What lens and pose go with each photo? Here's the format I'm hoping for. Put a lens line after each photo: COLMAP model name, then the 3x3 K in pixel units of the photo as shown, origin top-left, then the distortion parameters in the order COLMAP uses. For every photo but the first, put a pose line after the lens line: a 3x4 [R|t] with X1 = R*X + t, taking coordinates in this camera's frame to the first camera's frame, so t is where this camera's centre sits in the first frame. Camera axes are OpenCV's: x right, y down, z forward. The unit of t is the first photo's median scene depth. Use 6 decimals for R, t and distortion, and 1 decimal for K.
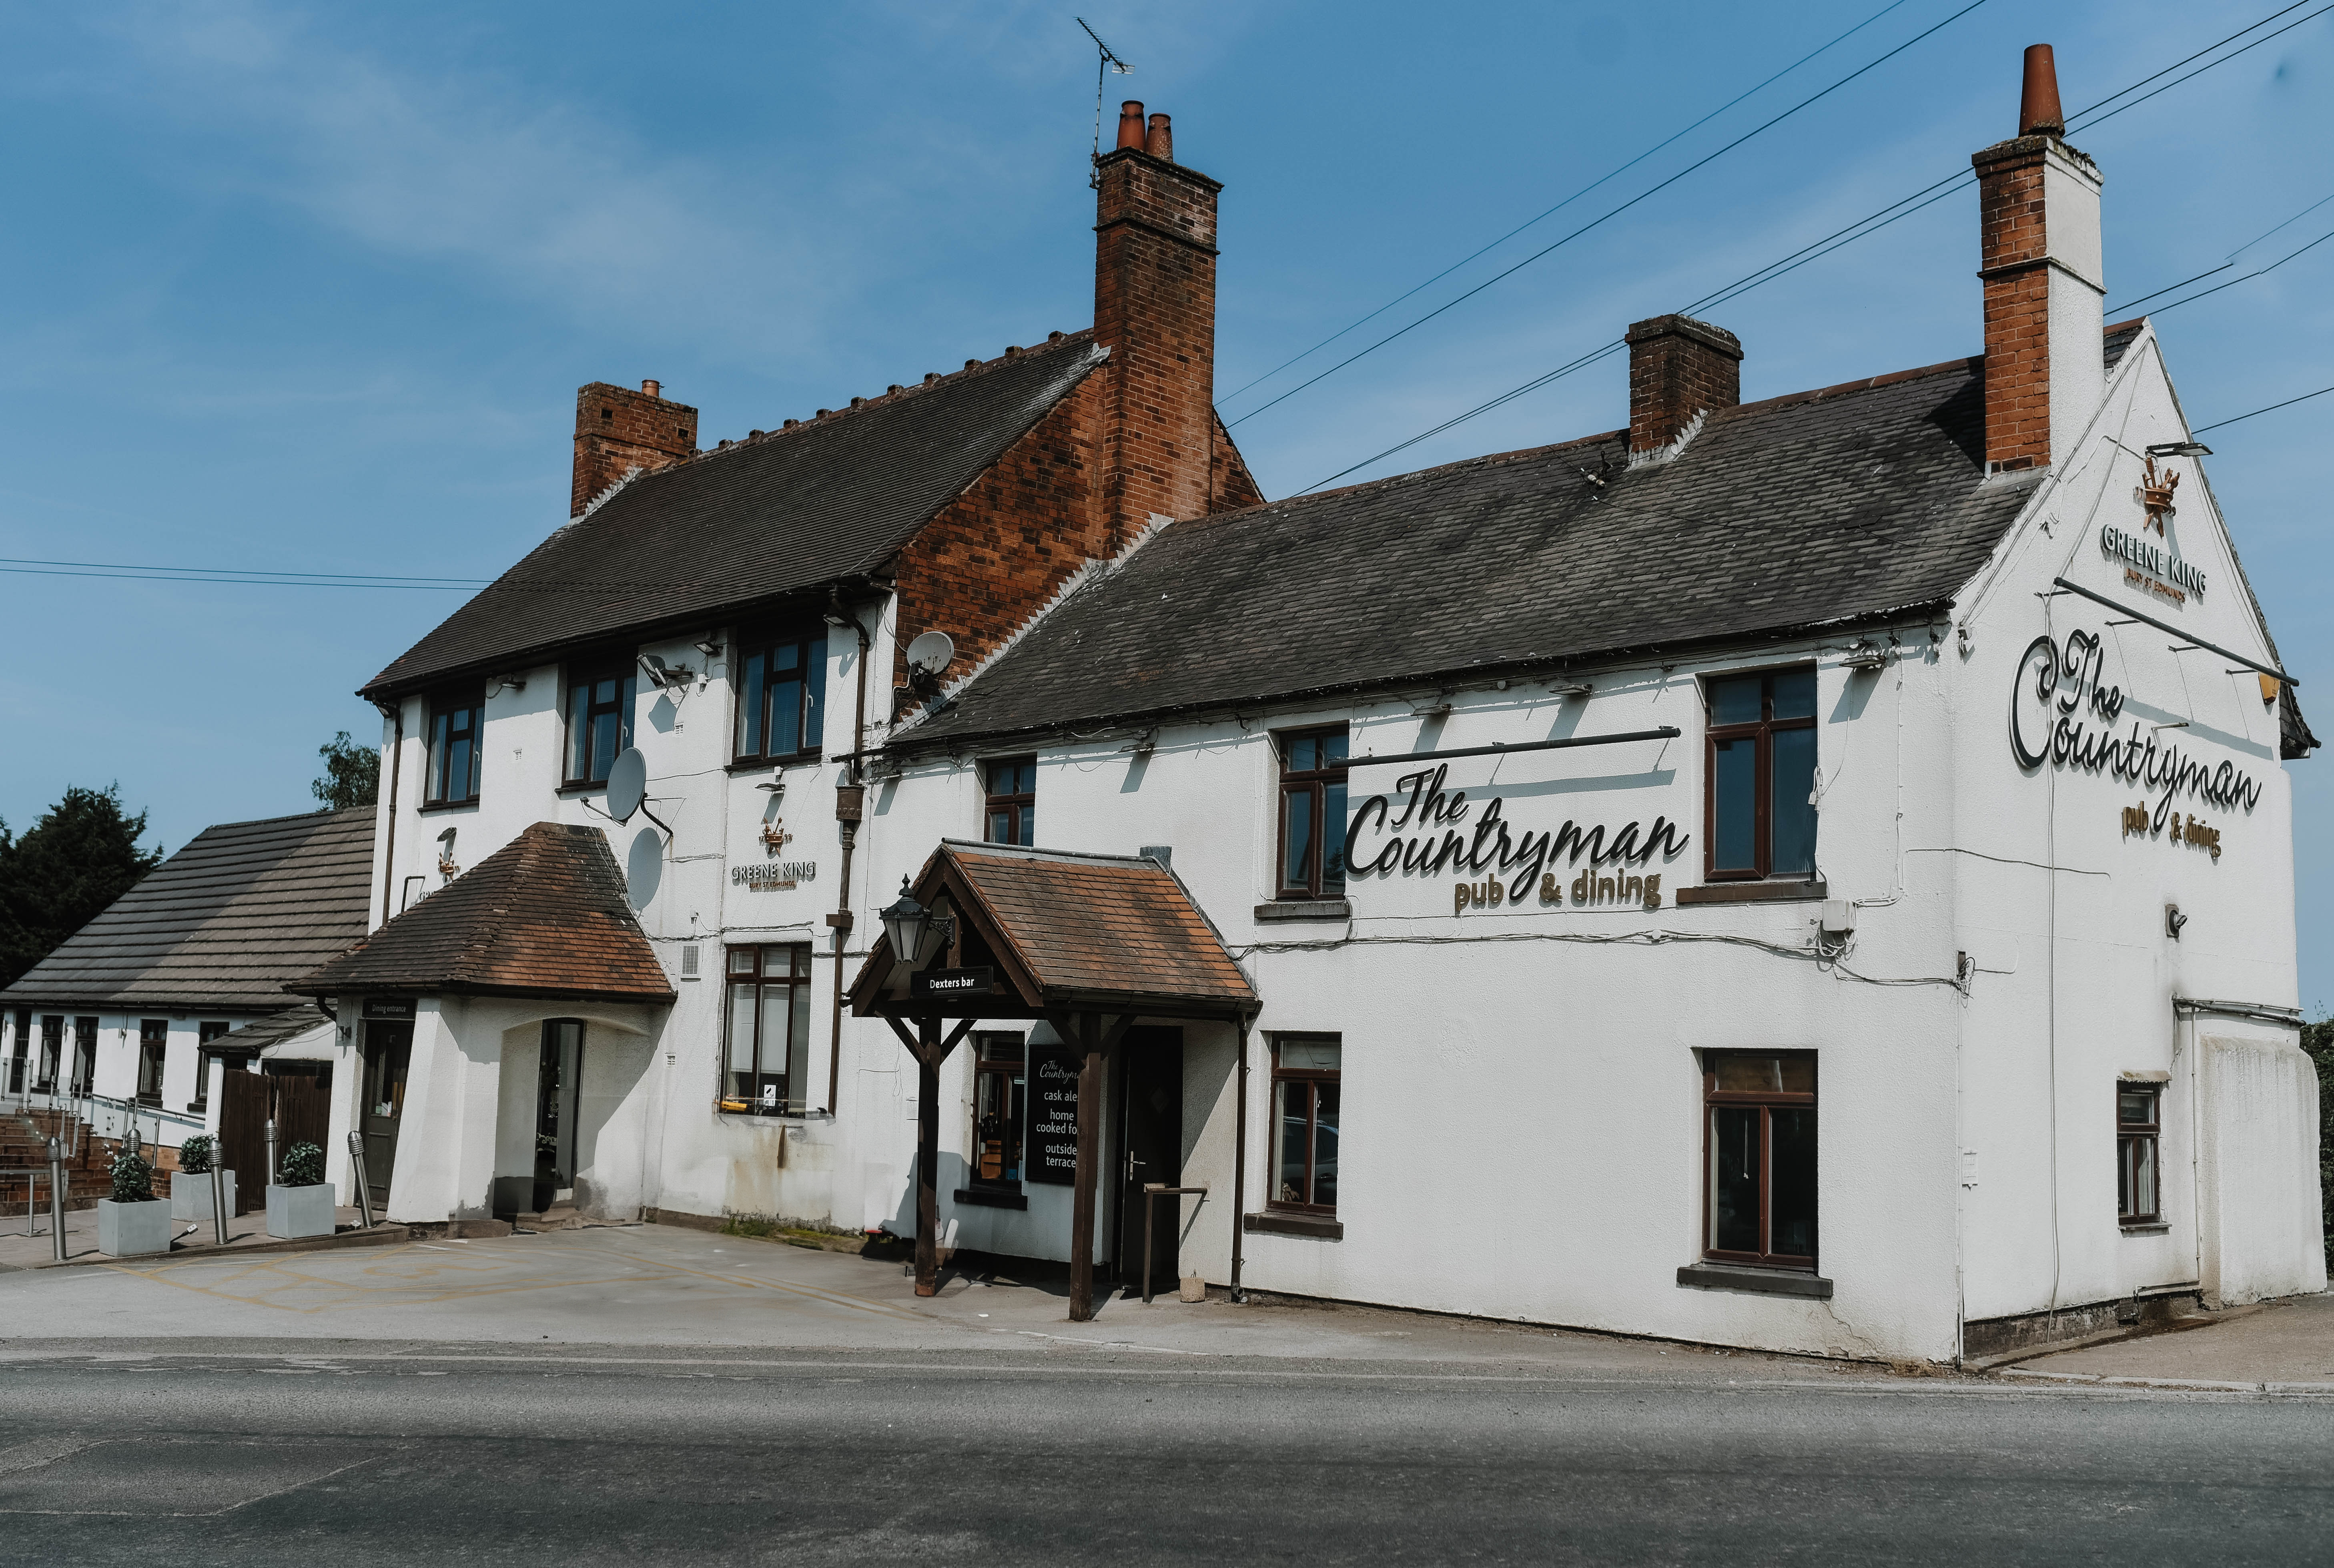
lens RADIAL K [[2328.3, 0, 1167.0], [0, 2328.3, 784.0], [0, 0, 1]] dist [-0.051344, 0.028419]
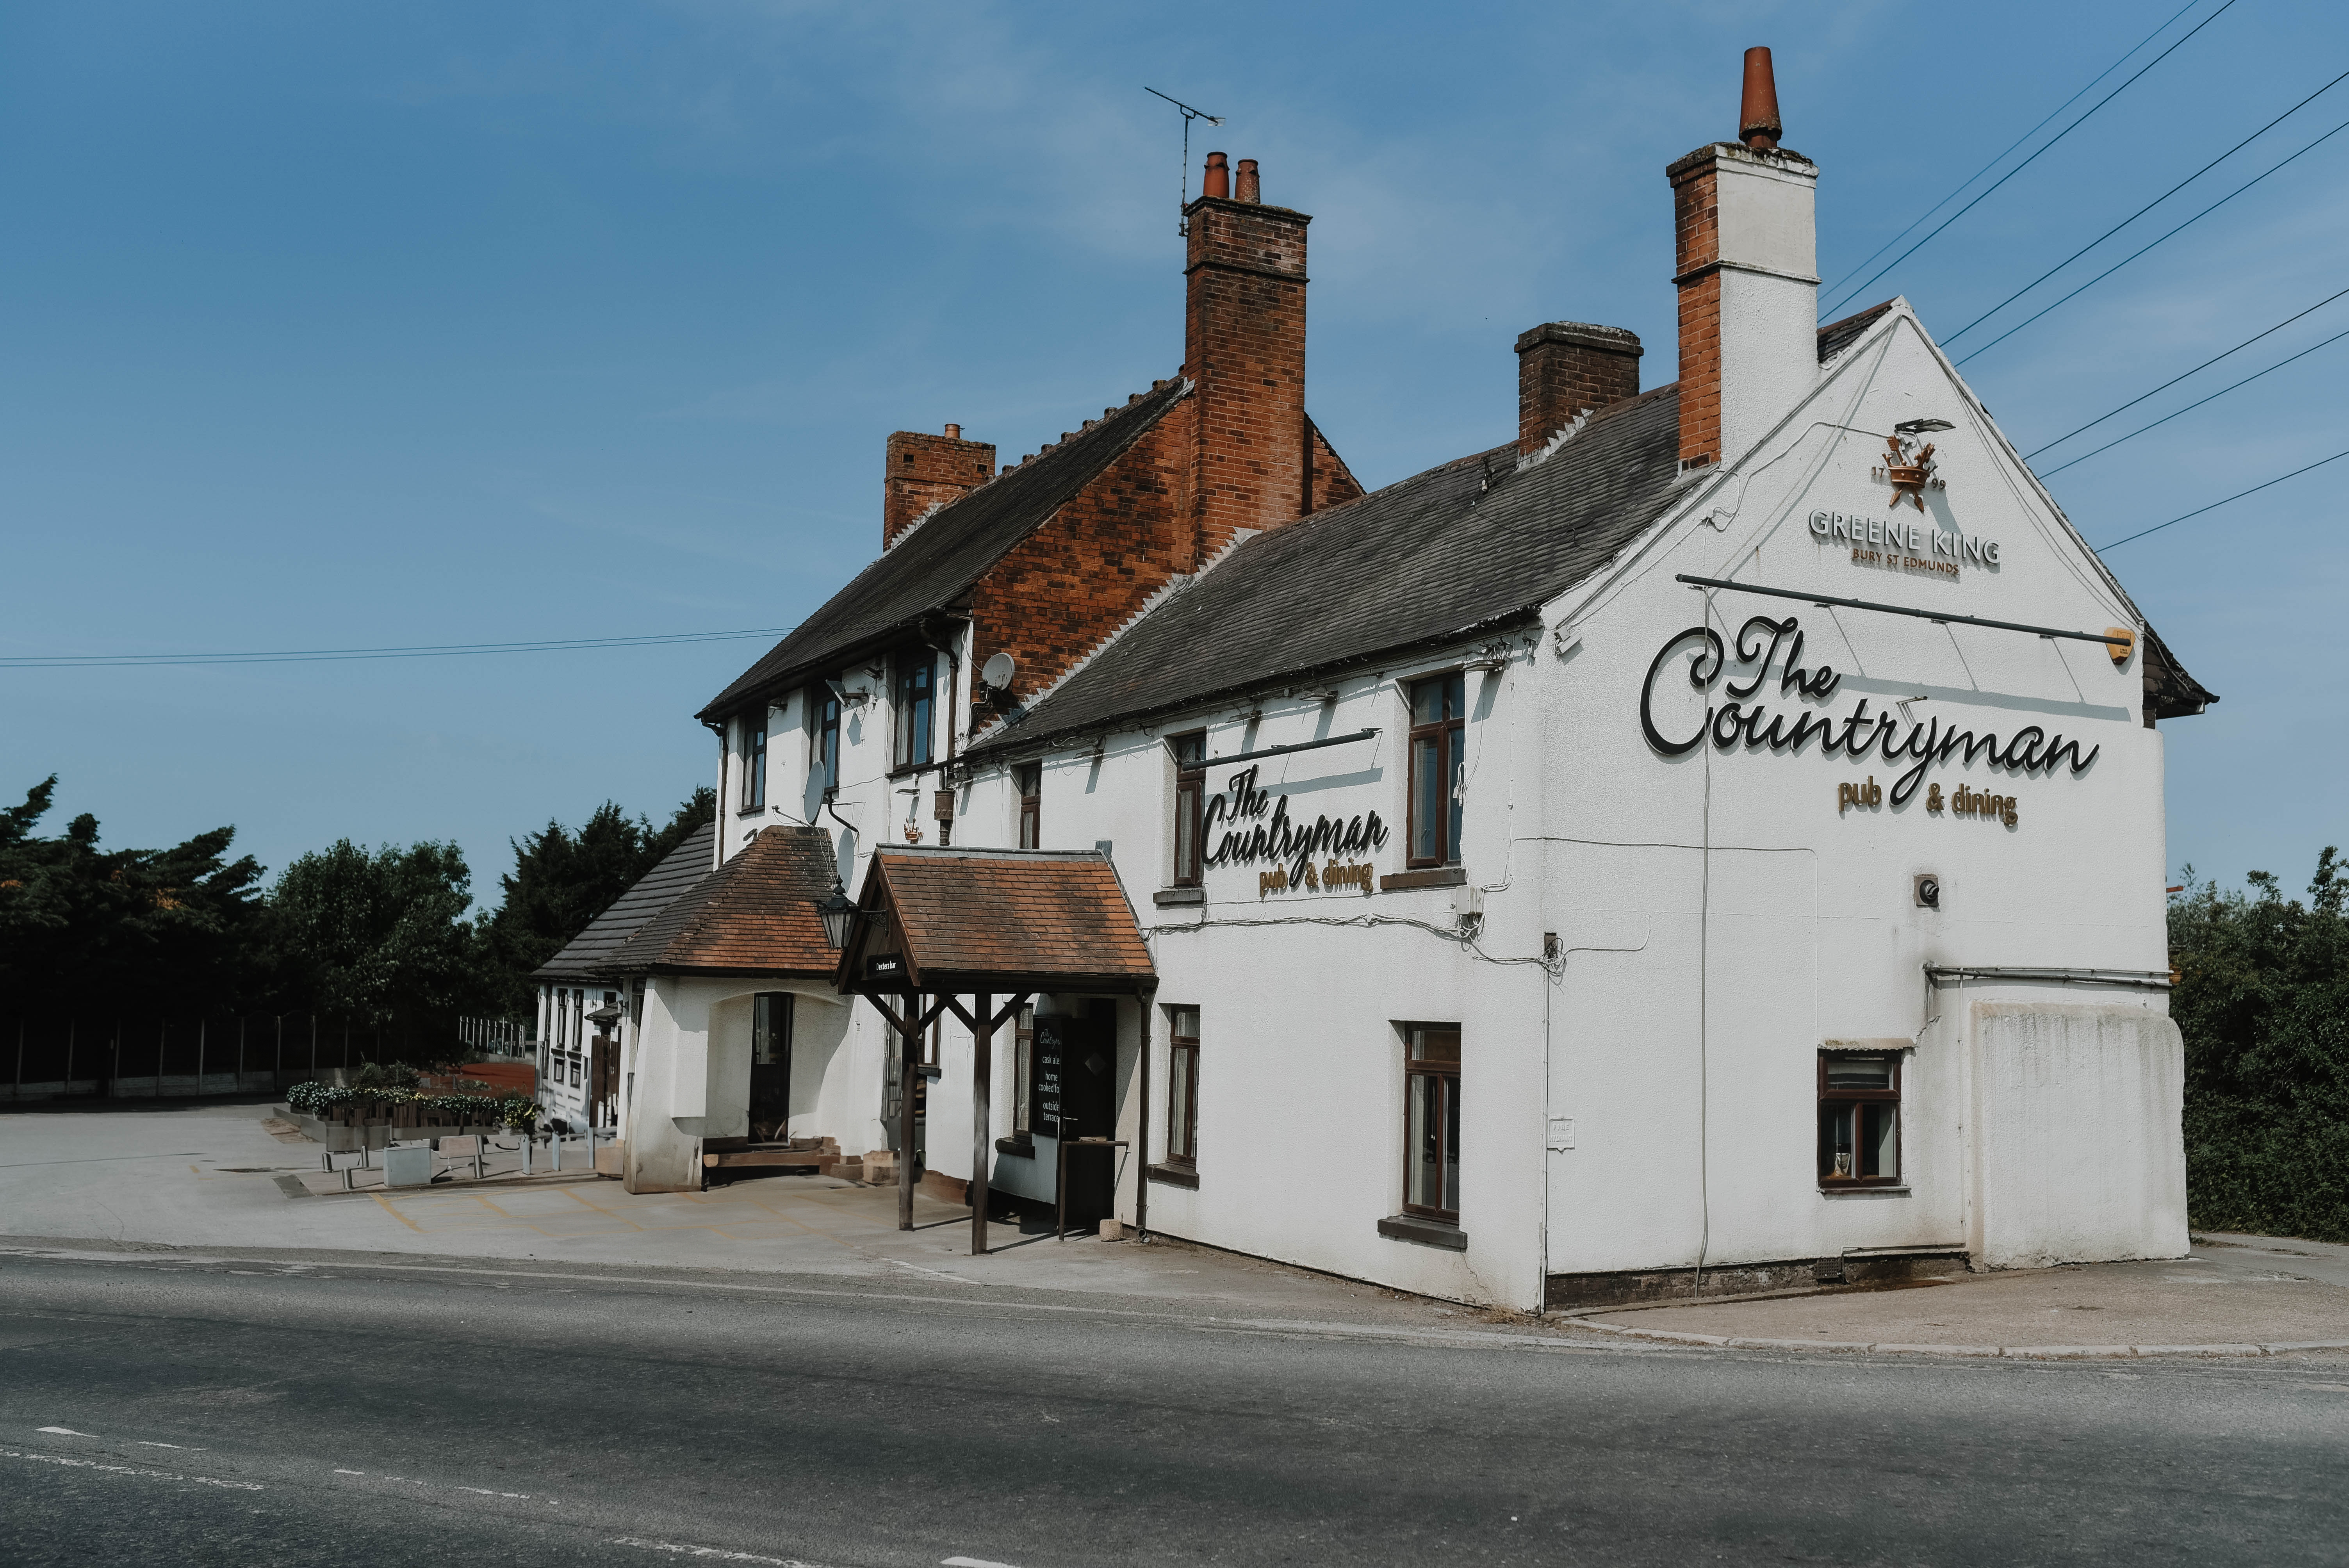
lens RADIAL K [[2272.0, 0, 1174.5], [0, 2272.0, 784.0], [0, 0, 1]] dist [-0.055431, 0.005274]
pose [[0.950409, -0.039048, -0.308540, 0.396266], [0.045234, 0.998893, 0.012919, -0.014478], [0.307694, -0.026235, 0.951123, -0.045090]]
